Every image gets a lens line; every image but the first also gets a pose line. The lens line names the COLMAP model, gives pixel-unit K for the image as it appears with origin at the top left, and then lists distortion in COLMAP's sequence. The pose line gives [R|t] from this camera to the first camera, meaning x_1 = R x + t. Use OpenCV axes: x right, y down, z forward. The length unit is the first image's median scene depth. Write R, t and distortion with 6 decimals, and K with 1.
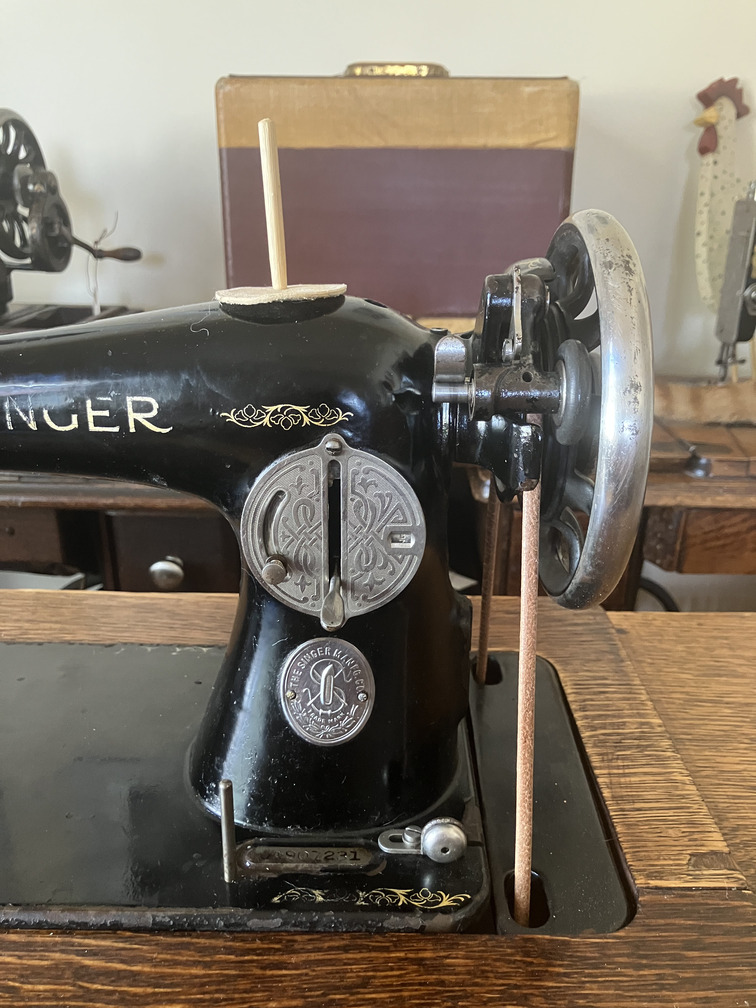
lens RADIAL K [[873.6, 0, 402.5], [0, 873.6, 480.5], [0, 0, 1]] dist [0.006539, -0.013274]
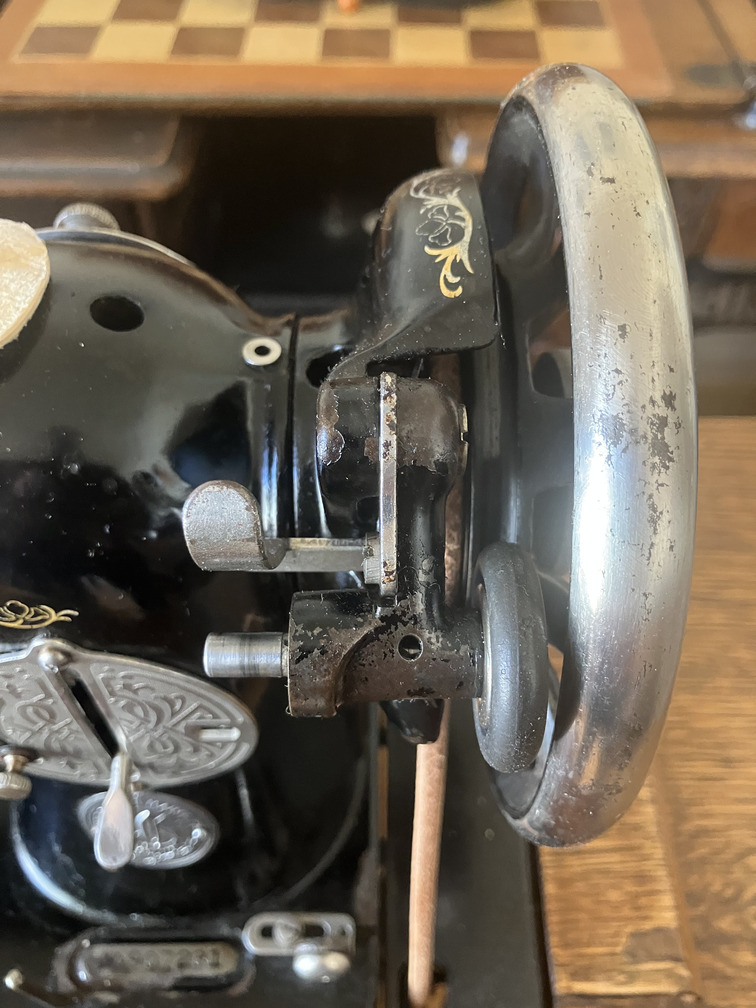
lens RADIAL K [[891.7, 0, 388.0], [0, 891.7, 542.0], [0, 0, 1]] dist [-0.006029, -0.005173]
pose [[0.999964, -0.004156, -0.007440, 0.115576], [0.007601, 0.829618, 0.558279, -0.358740], [0.003852, -0.558315, 0.829620, 0.536612]]
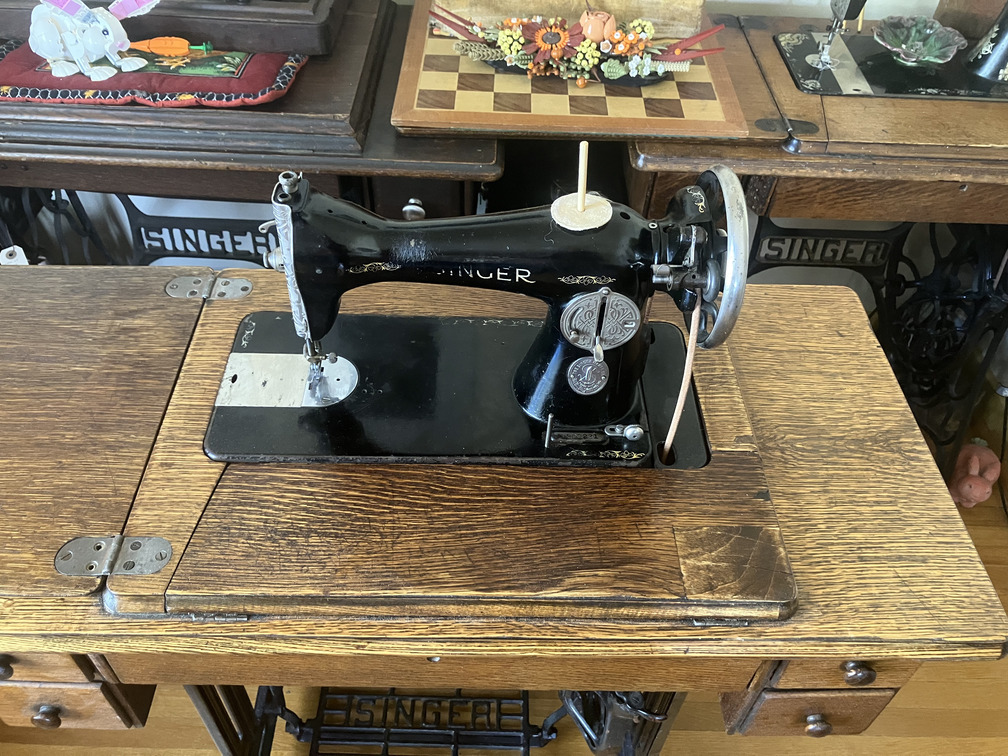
lens RADIAL K [[836.8, 0, 504.0], [0, 836.8, 378.0], [0, 0, 1]] dist [-0.004003, -0.004096]
pose [[0.999883, 0.015284, -0.000294, -0.312861], [-0.013516, 0.892836, 0.450180, -0.755692], [0.007143, -0.450123, 0.892938, -0.994642]]
